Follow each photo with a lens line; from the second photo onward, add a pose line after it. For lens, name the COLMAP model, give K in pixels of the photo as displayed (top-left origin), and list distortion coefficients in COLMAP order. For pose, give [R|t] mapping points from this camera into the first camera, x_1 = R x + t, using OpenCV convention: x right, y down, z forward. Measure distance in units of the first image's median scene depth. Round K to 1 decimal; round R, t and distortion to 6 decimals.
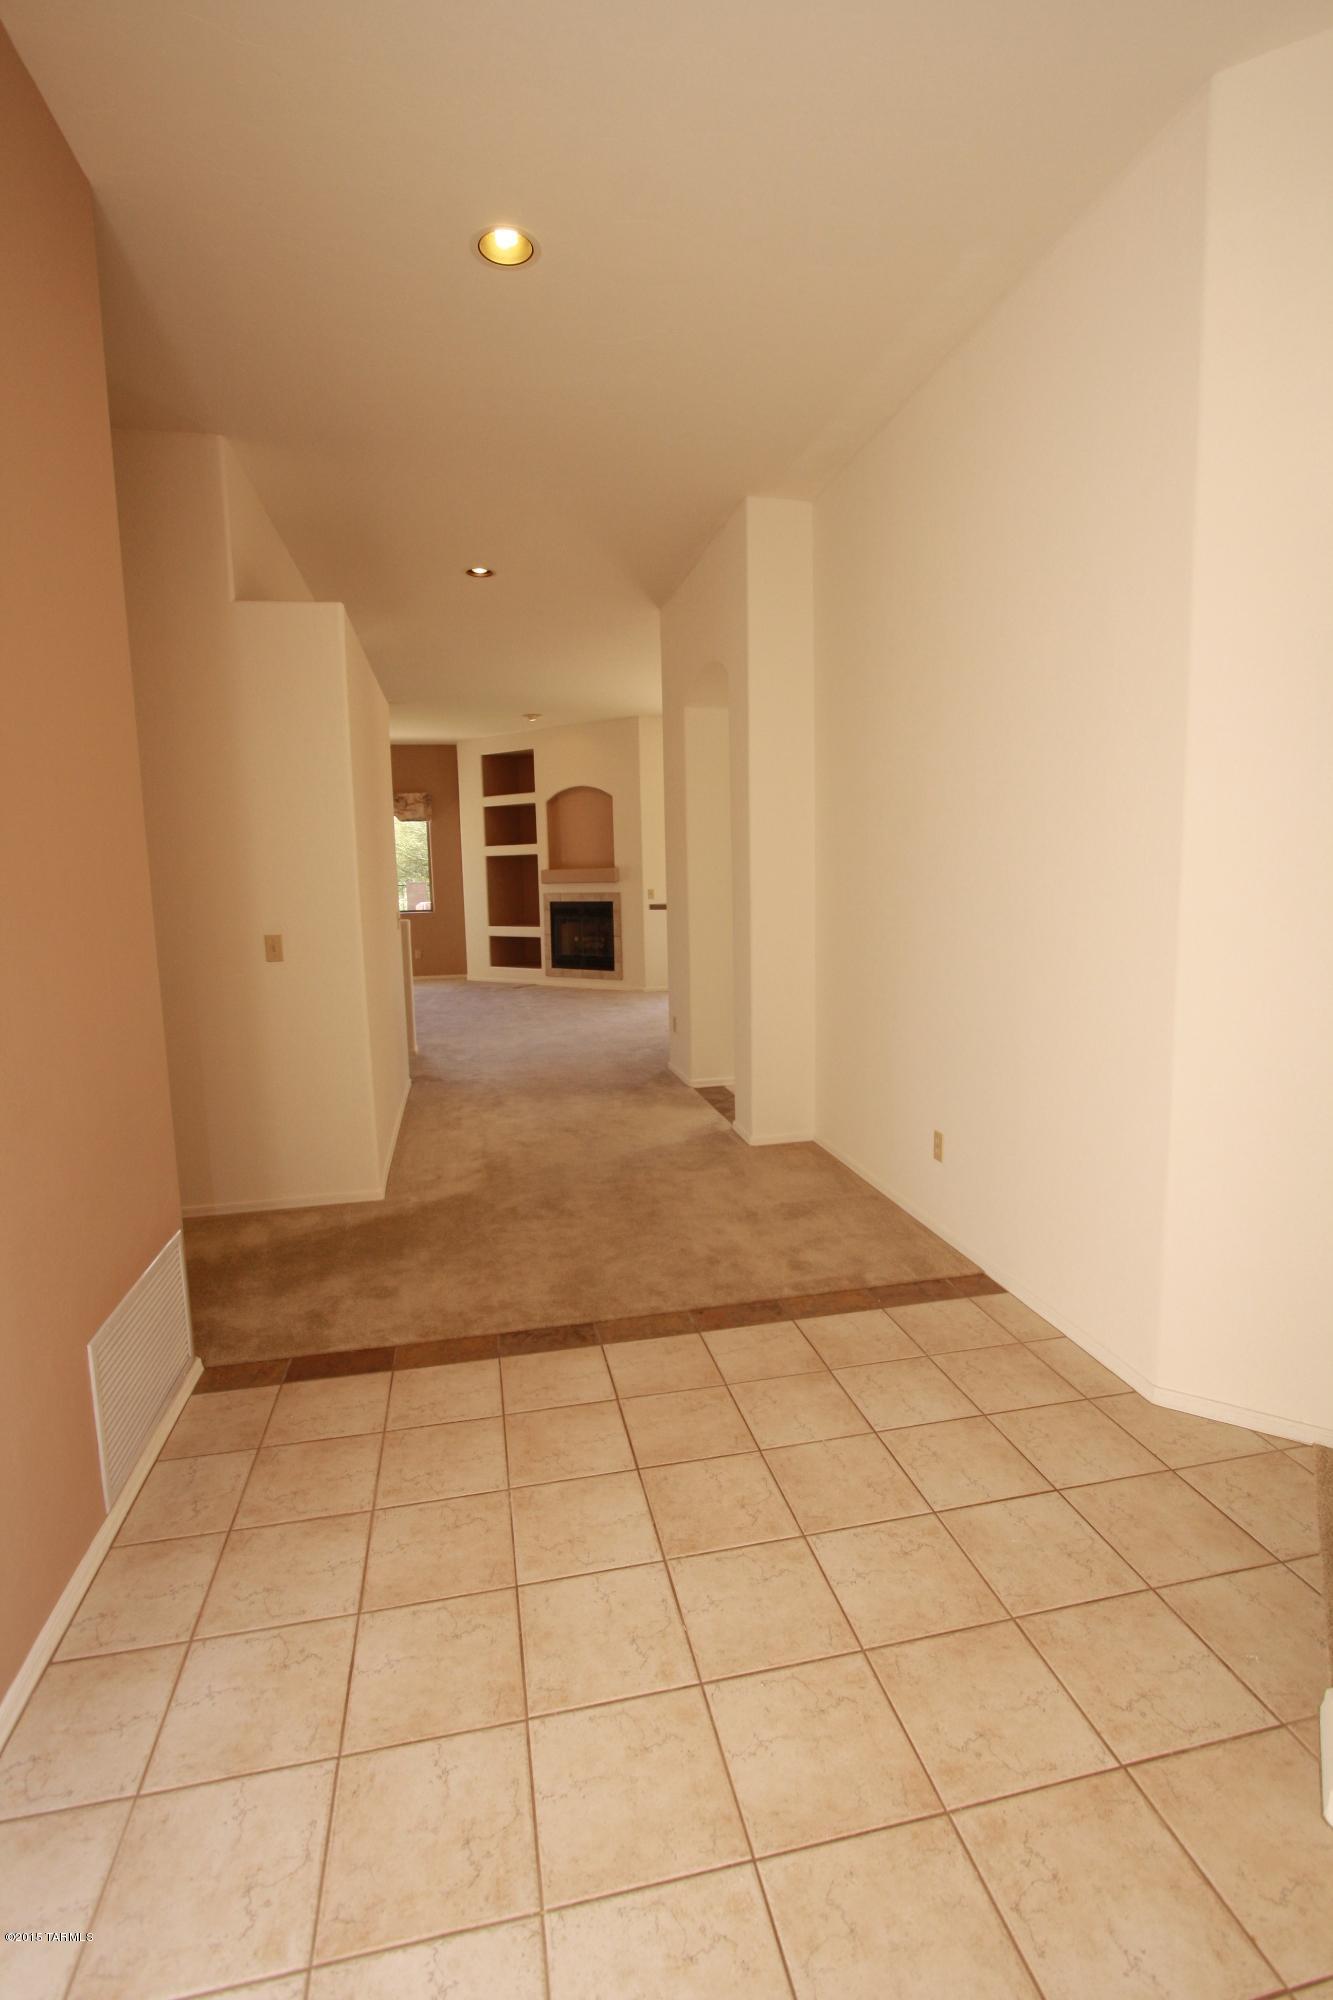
lens RADIAL K [[929.1, 0, 653.3], [0, 929.1, 991.0], [0, 0, 1]] dist [-0.017711, 0.002571]
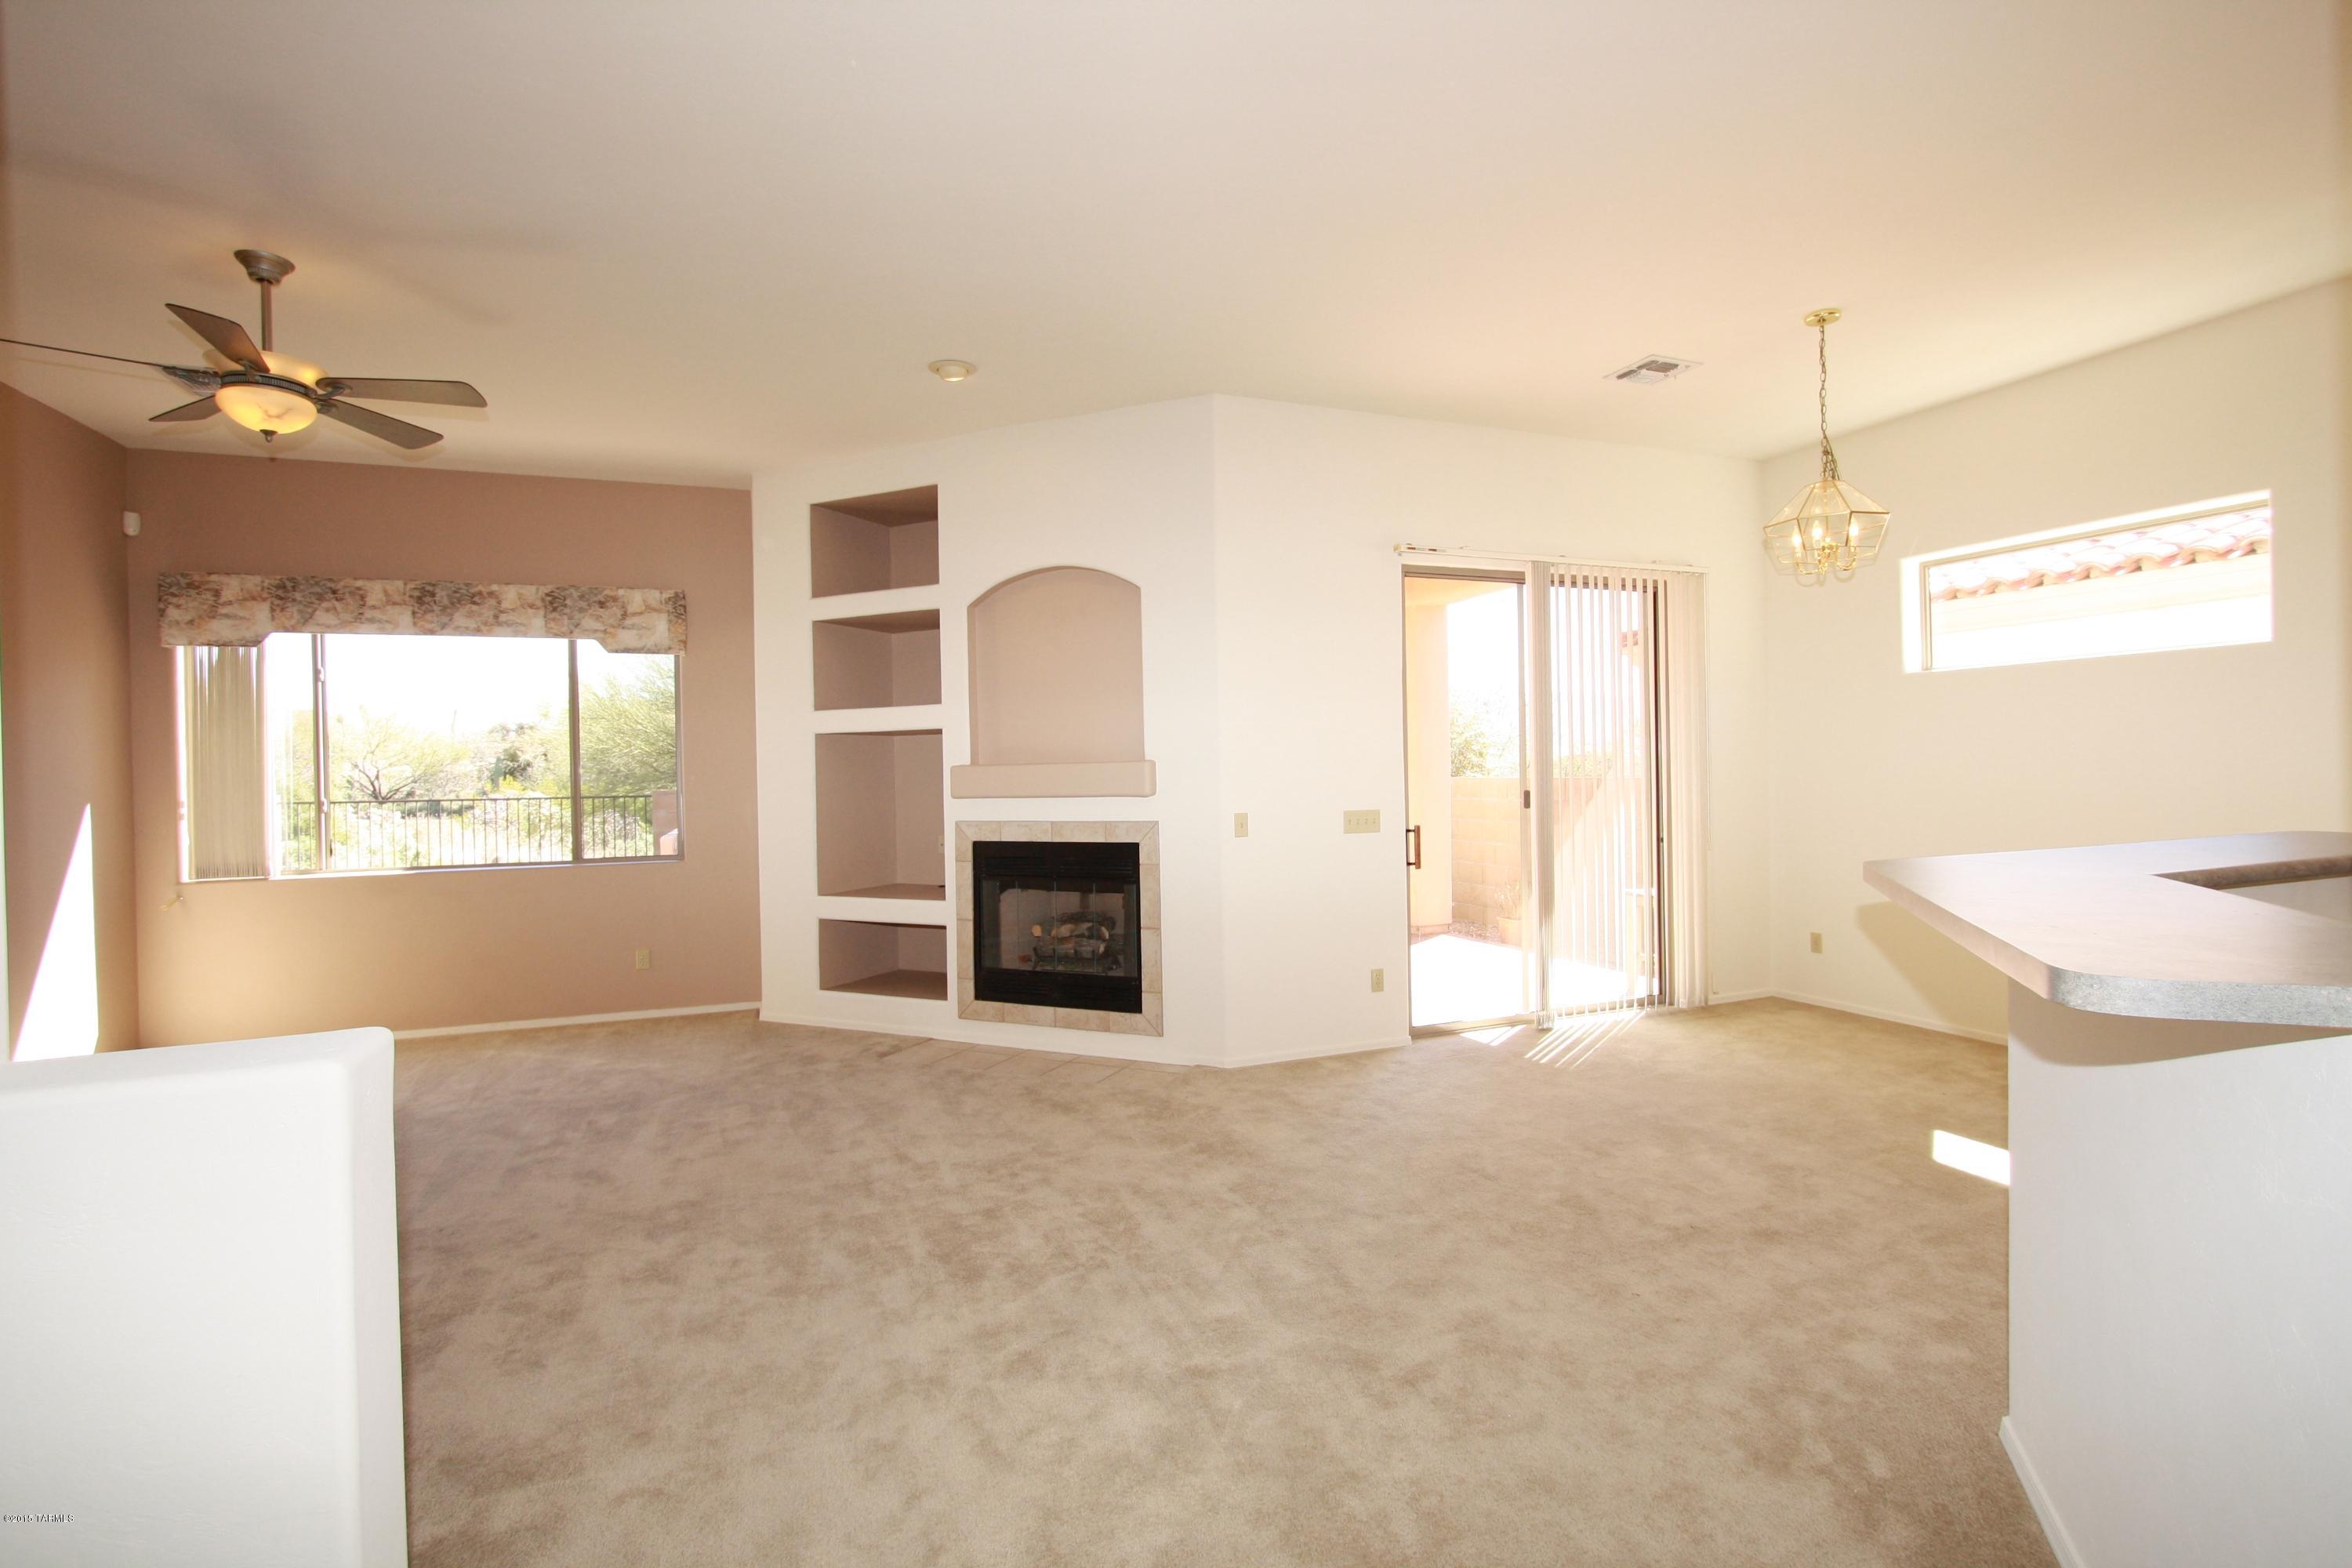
lens RADIAL K [[1092.6, 0, 1195.0], [0, 1092.6, 778.4], [0, 0, 1]] dist [-0.017711, 0.002571]
pose [[0.985181, 0.003836, 0.171473, -0.096688], [0.017916, 0.991979, -0.125129, -0.060598], [-0.170577, 0.126347, 0.977210, 0.498503]]
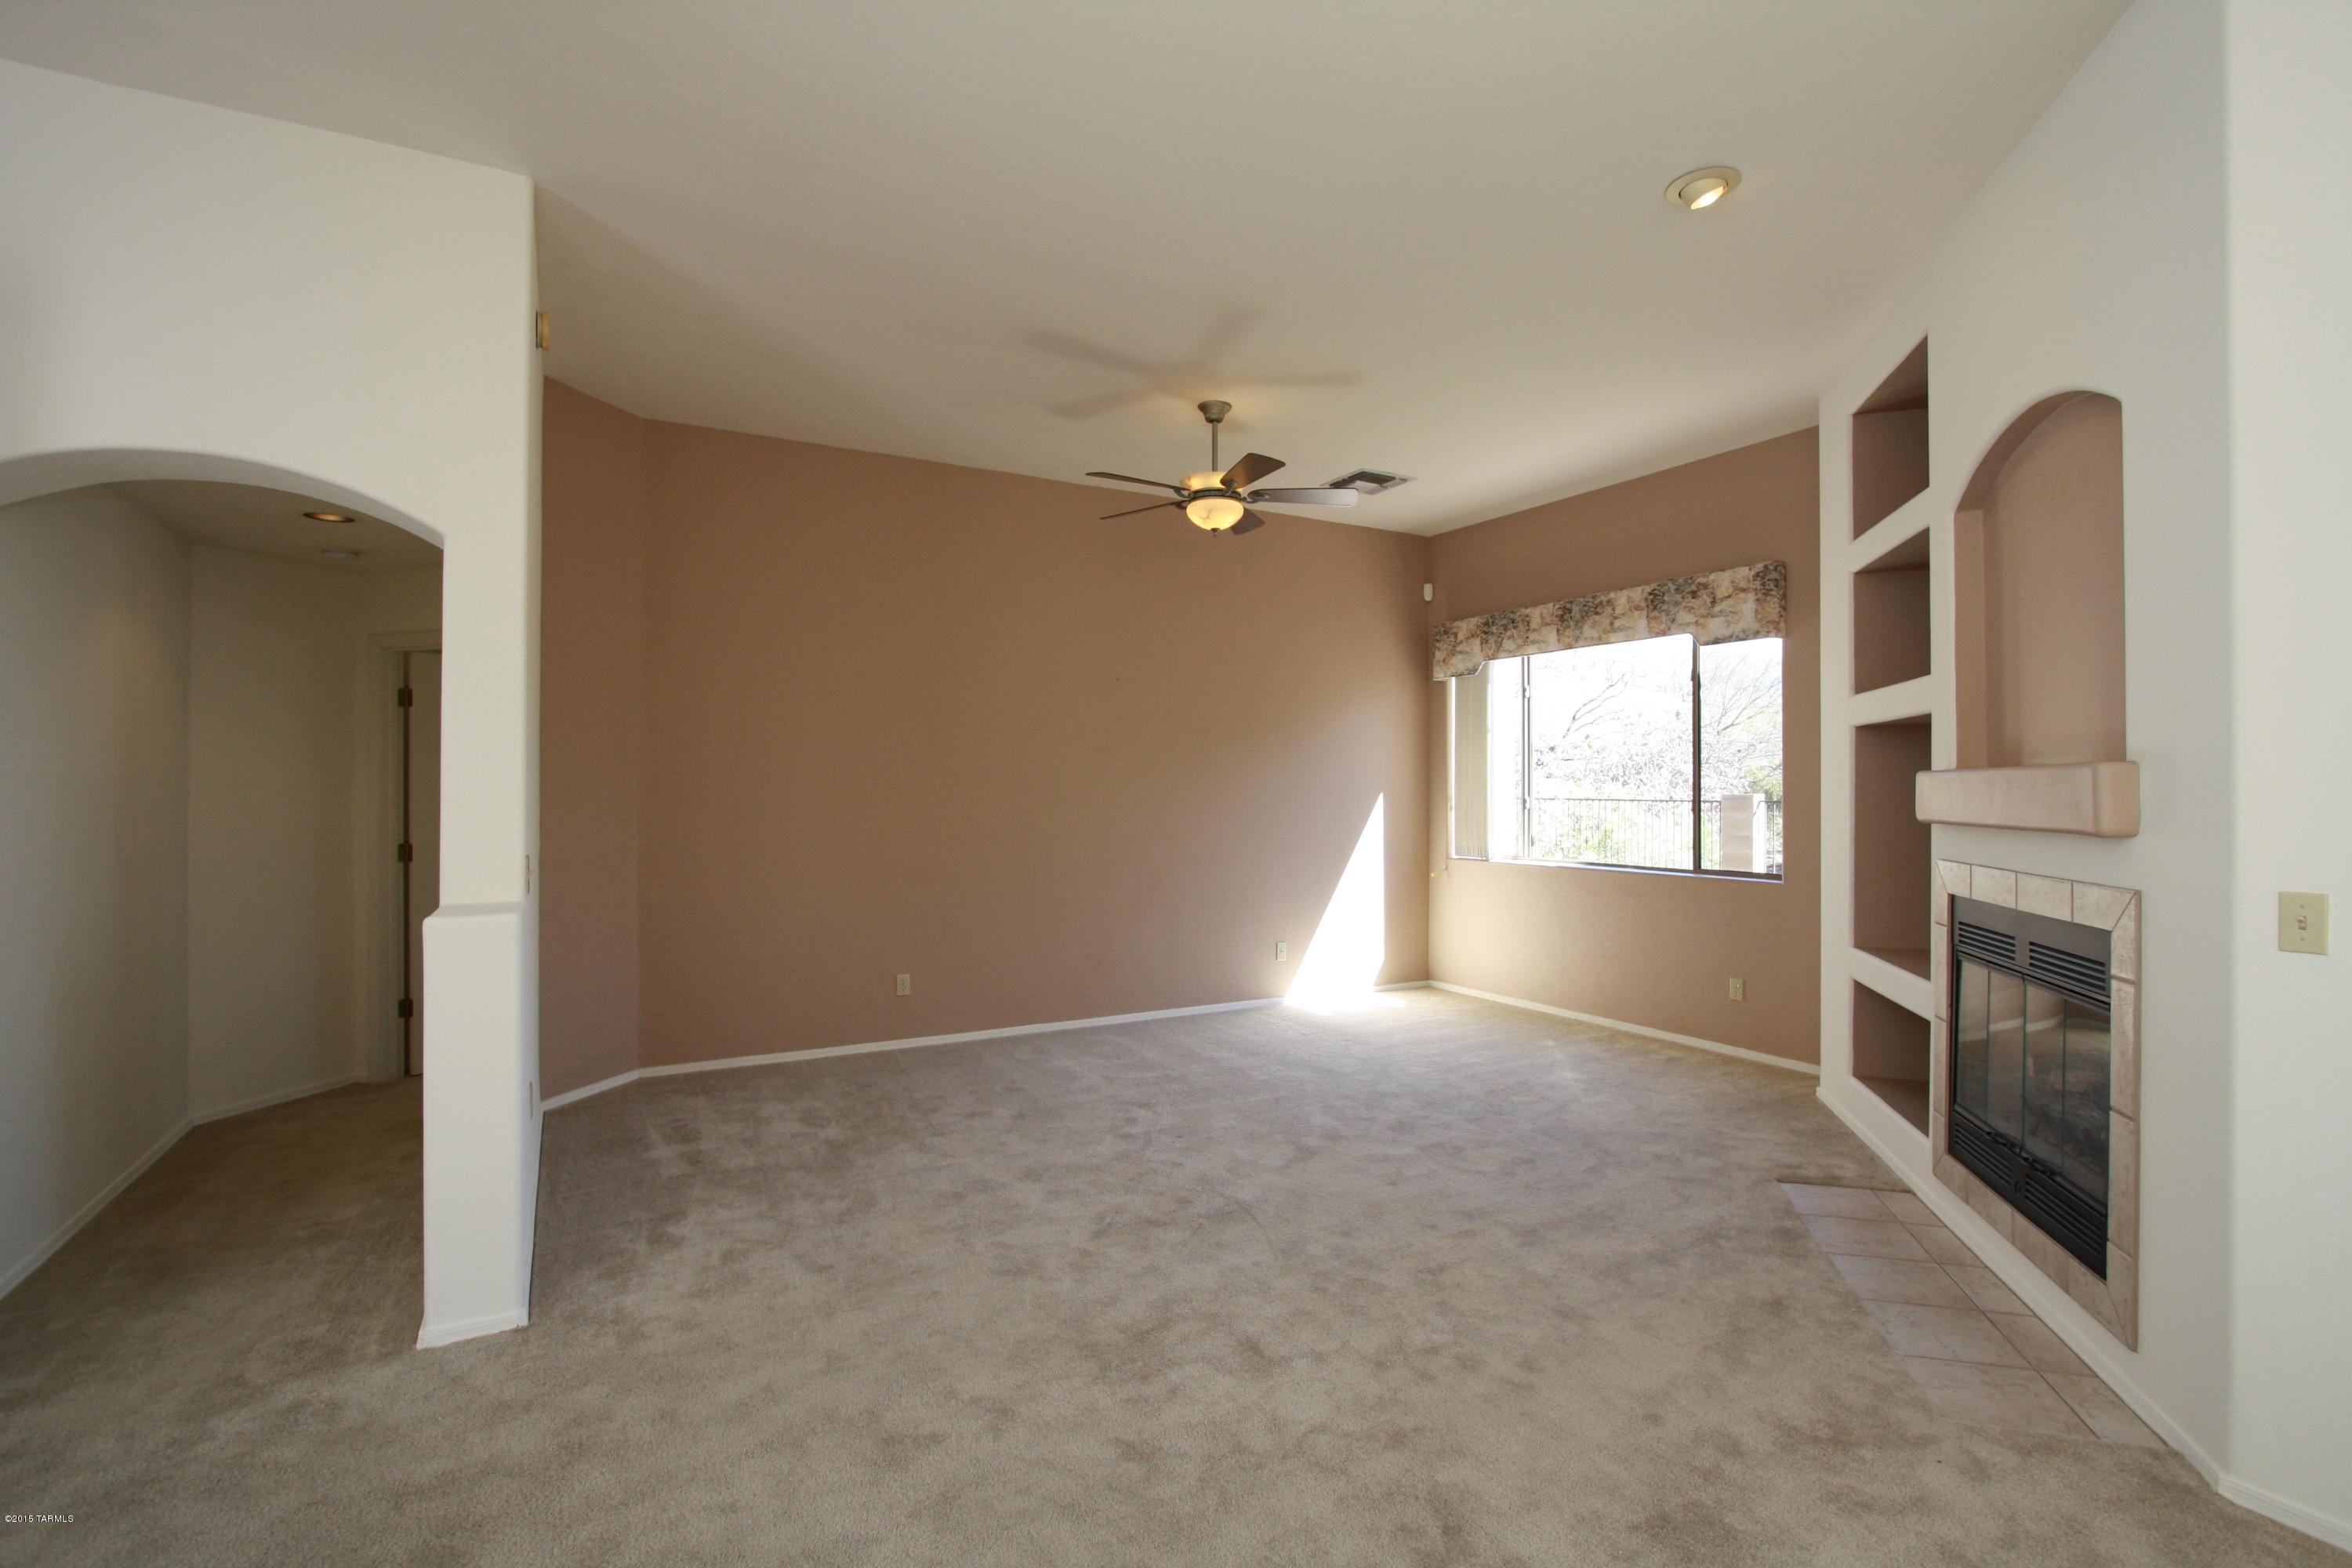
lens RADIAL K [[1092.6, 0, 1200.2], [0, 1092.6, 785.4], [0, 0, 1]] dist [-0.017711, 0.002571]
pose [[0.316408, 0.020684, -0.948398, 0.105744], [-0.130057, 0.991267, -0.021771, -0.091924], [0.939665, 0.130234, 0.316335, 0.705000]]
